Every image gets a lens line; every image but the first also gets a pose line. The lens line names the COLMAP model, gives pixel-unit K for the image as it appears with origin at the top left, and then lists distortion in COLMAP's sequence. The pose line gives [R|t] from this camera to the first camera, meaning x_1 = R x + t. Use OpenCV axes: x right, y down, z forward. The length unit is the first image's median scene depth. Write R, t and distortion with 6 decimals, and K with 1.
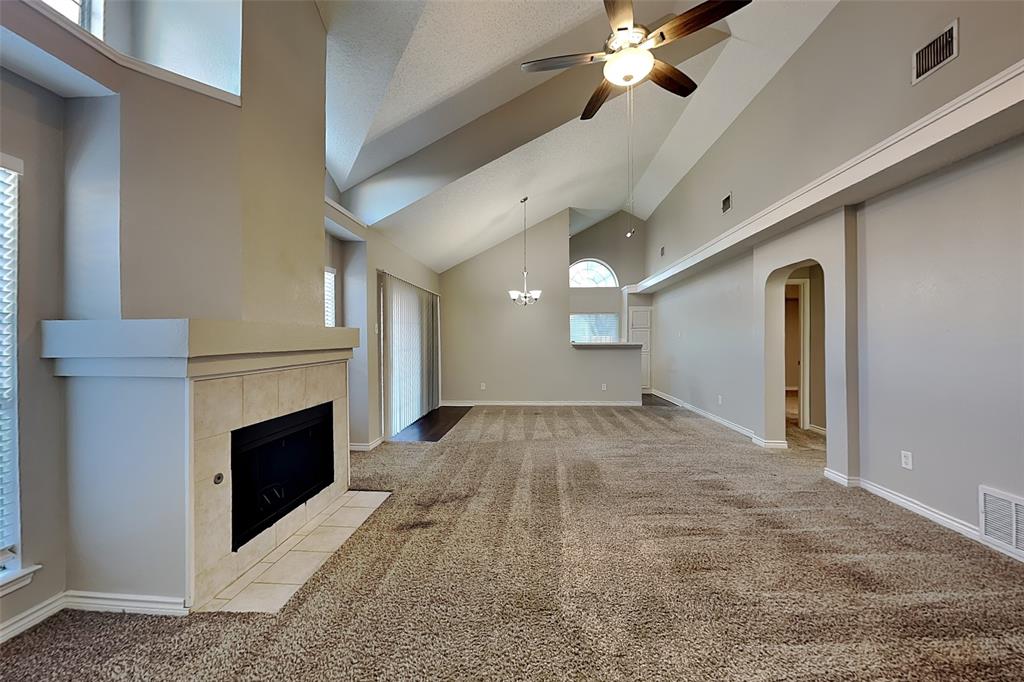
lens RADIAL K [[383.4, 0, 512.0], [0, 383.4, 341.0], [0, 0, 1]] dist [0.000068, 0.000014]
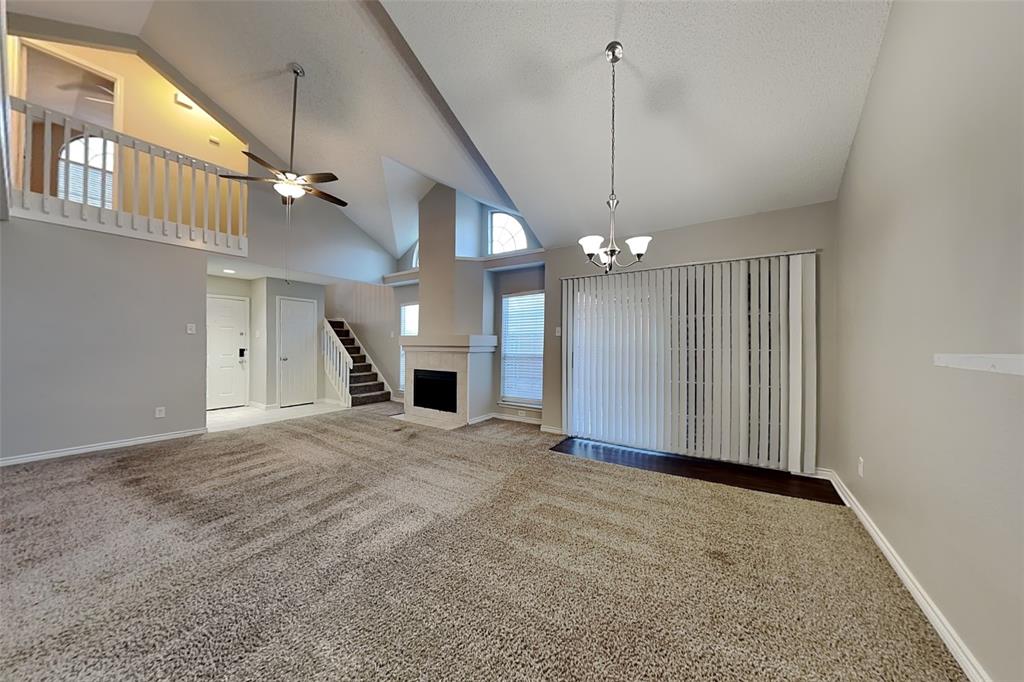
lens RADIAL K [[344.7, 0, 511.2], [0, 344.7, 344.7], [0, 0, 1]] dist [-0.000818, 0.000046]
pose [[-0.511368, 0.002388, -0.859358, 0.976230], [-0.005428, 0.999967, 0.006008, 0.002821], [0.859345, 0.007737, -0.511339, 2.284523]]
